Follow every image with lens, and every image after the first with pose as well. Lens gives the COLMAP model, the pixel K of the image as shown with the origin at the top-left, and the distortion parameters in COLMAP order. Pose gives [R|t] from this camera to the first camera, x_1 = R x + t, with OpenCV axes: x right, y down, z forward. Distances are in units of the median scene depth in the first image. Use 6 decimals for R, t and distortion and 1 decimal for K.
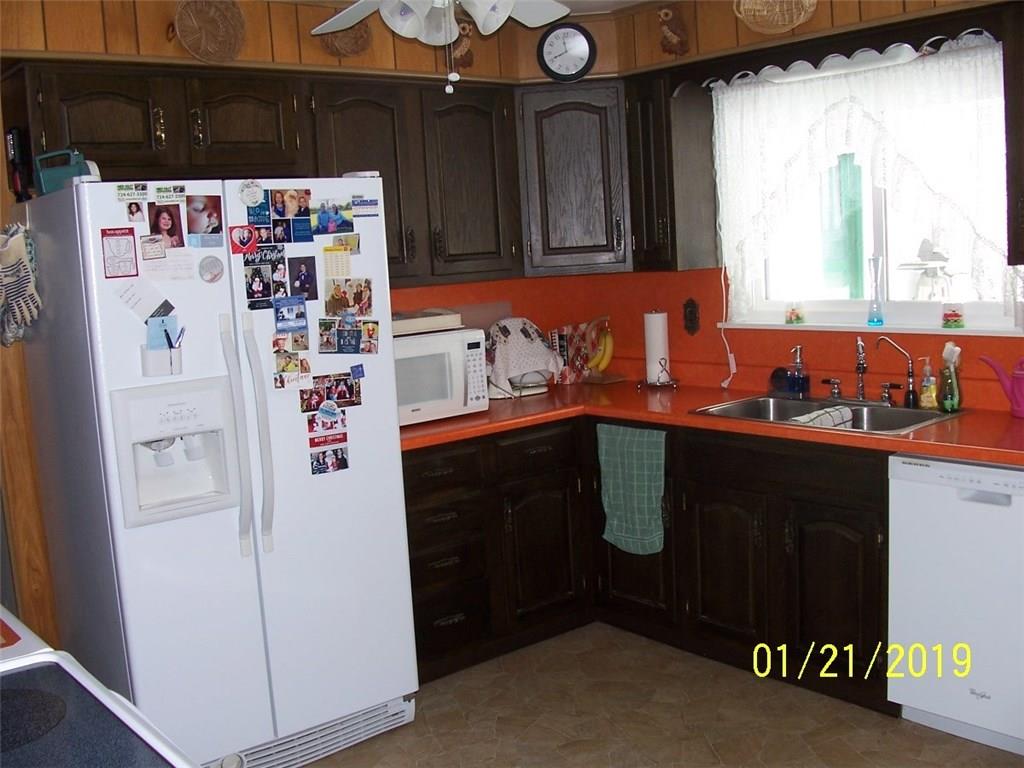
lens RADIAL K [[1067.7, 0, 512.4], [0, 1067.7, 386.9], [0, 0, 1]] dist [-0.104964, 0.000000]
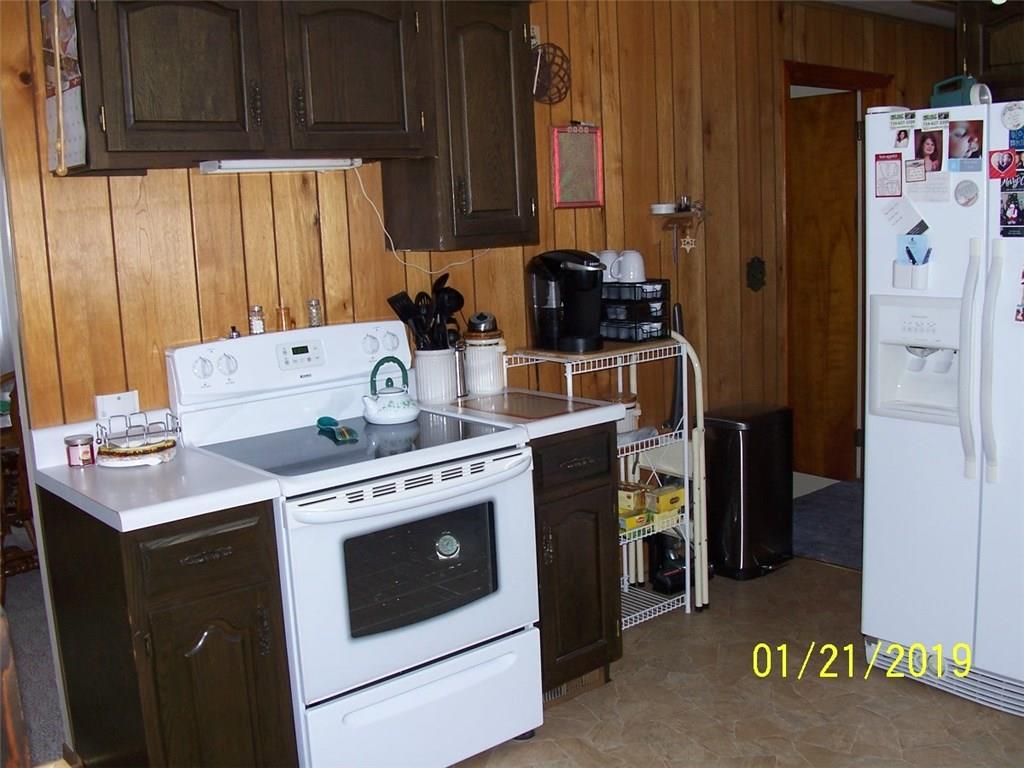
lens RADIAL K [[1067.7, 0, 512.0], [0, 1067.7, 381.1], [0, 0, 1]] dist [-0.104964, 0.000000]
pose [[0.012487, 0.214380, -0.976670, 0.739695], [-0.093280, 0.972737, 0.212324, -0.108370], [0.995562, 0.088453, 0.032144, 0.549555]]
